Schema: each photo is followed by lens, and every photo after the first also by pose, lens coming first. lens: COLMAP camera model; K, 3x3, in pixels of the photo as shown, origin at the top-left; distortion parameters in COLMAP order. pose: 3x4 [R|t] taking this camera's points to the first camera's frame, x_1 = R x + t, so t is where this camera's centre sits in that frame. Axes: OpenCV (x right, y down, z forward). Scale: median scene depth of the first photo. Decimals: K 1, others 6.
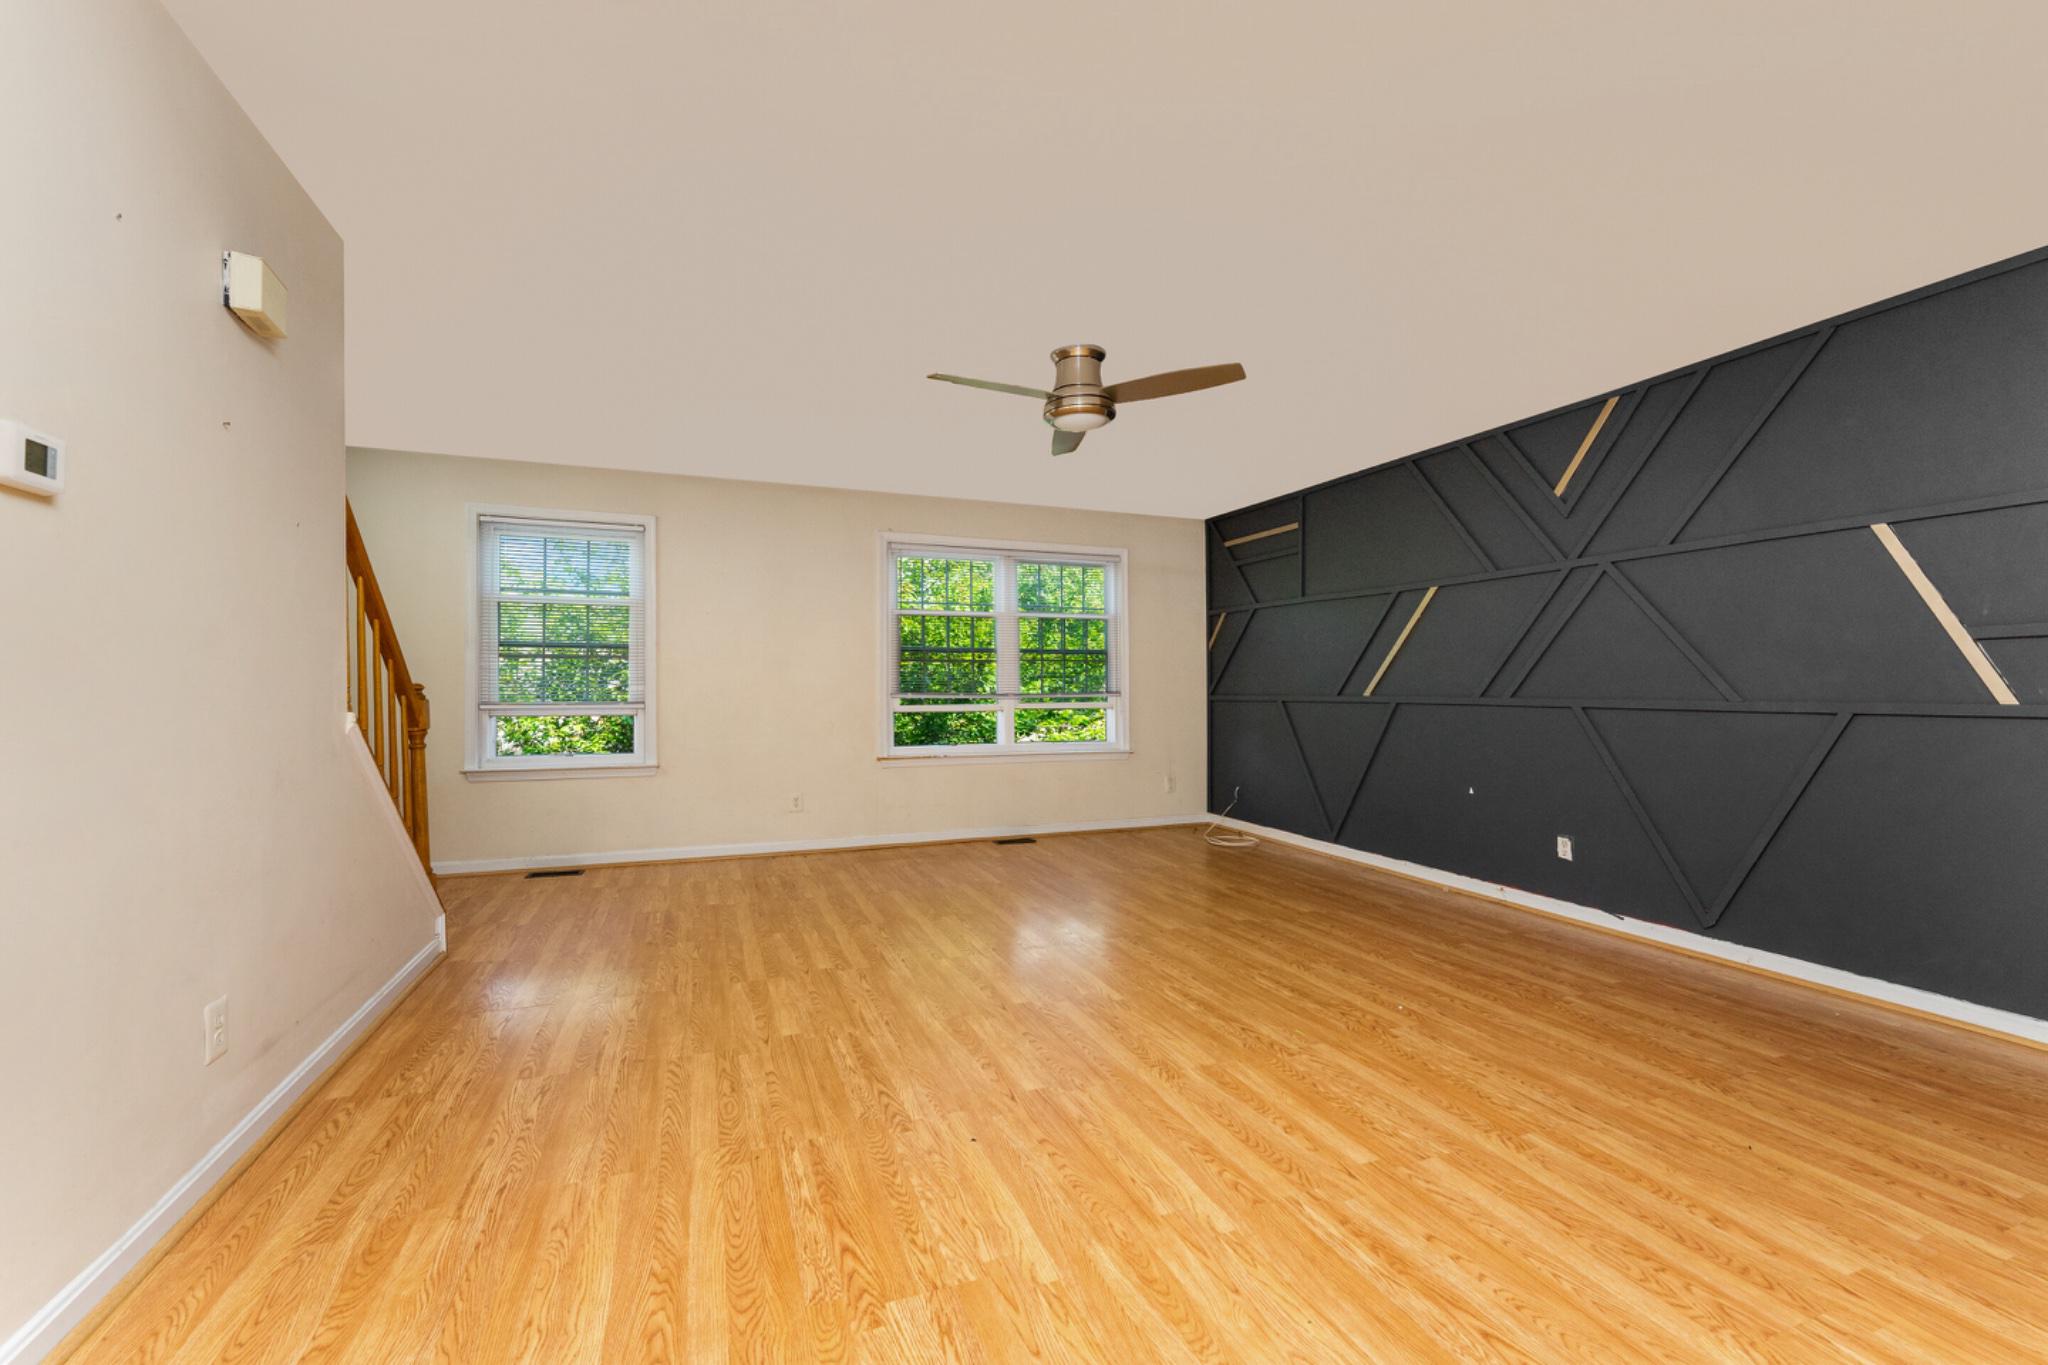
lens RADIAL K [[848.7, 0, 1026.6], [0, 848.7, 691.9], [0, 0, 1]] dist [0.012627, -0.000549]
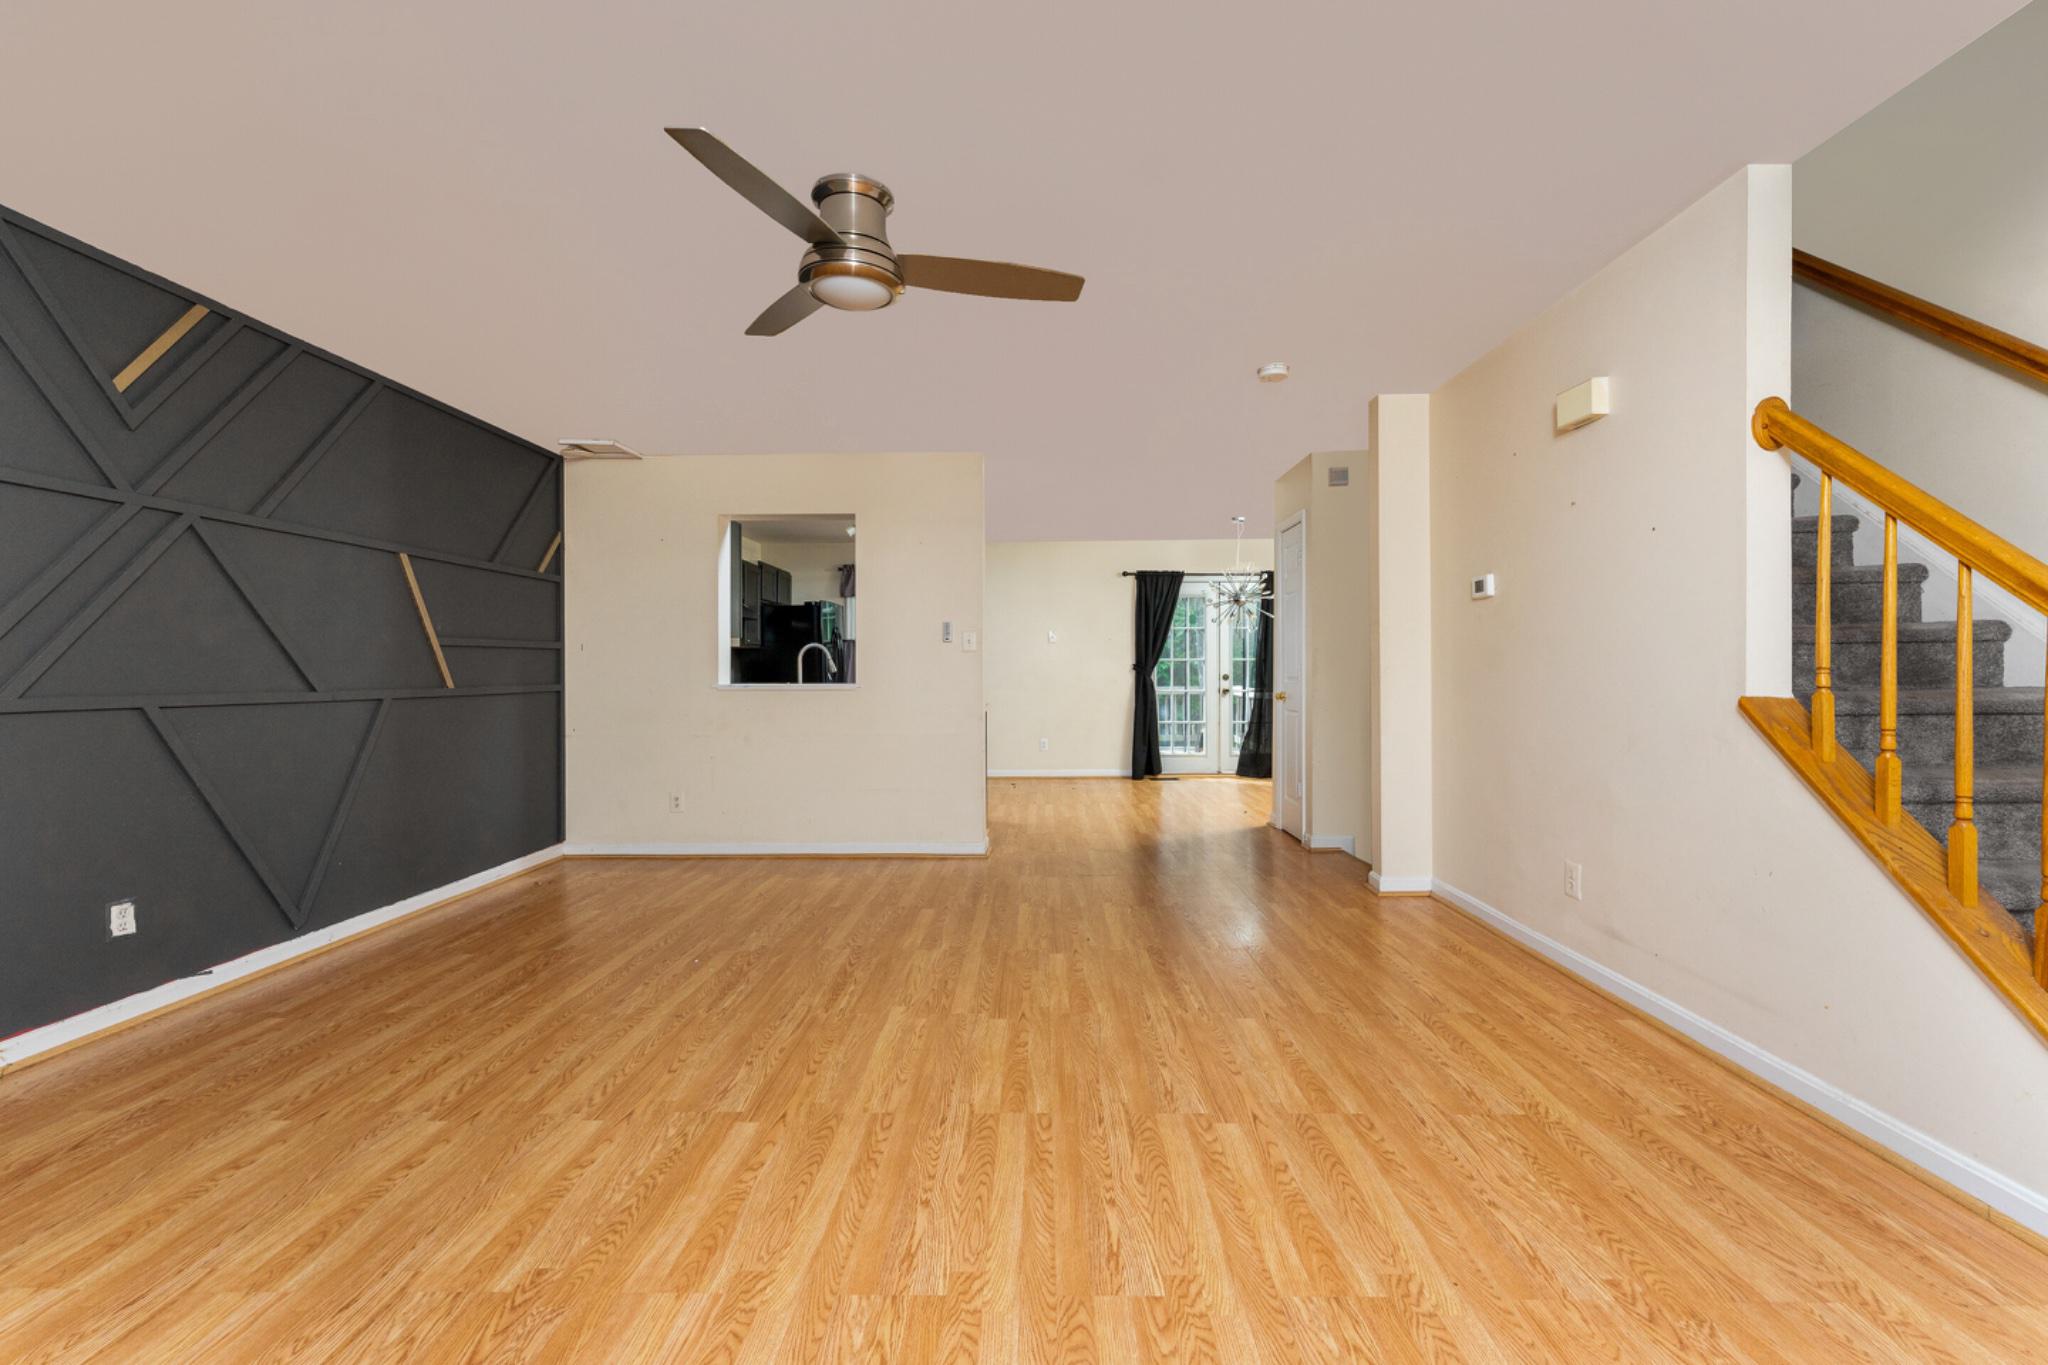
lens RADIAL K [[848.7, 0, 1022.5], [0, 848.7, 667.4], [0, 0, 1]] dist [0.012627, -0.000549]
pose [[-0.924365, 0.008414, 0.381417, -0.368116], [0.008139, 0.999964, -0.002333, -0.009184], [-0.381423, 0.000948, -0.924400, 1.775910]]
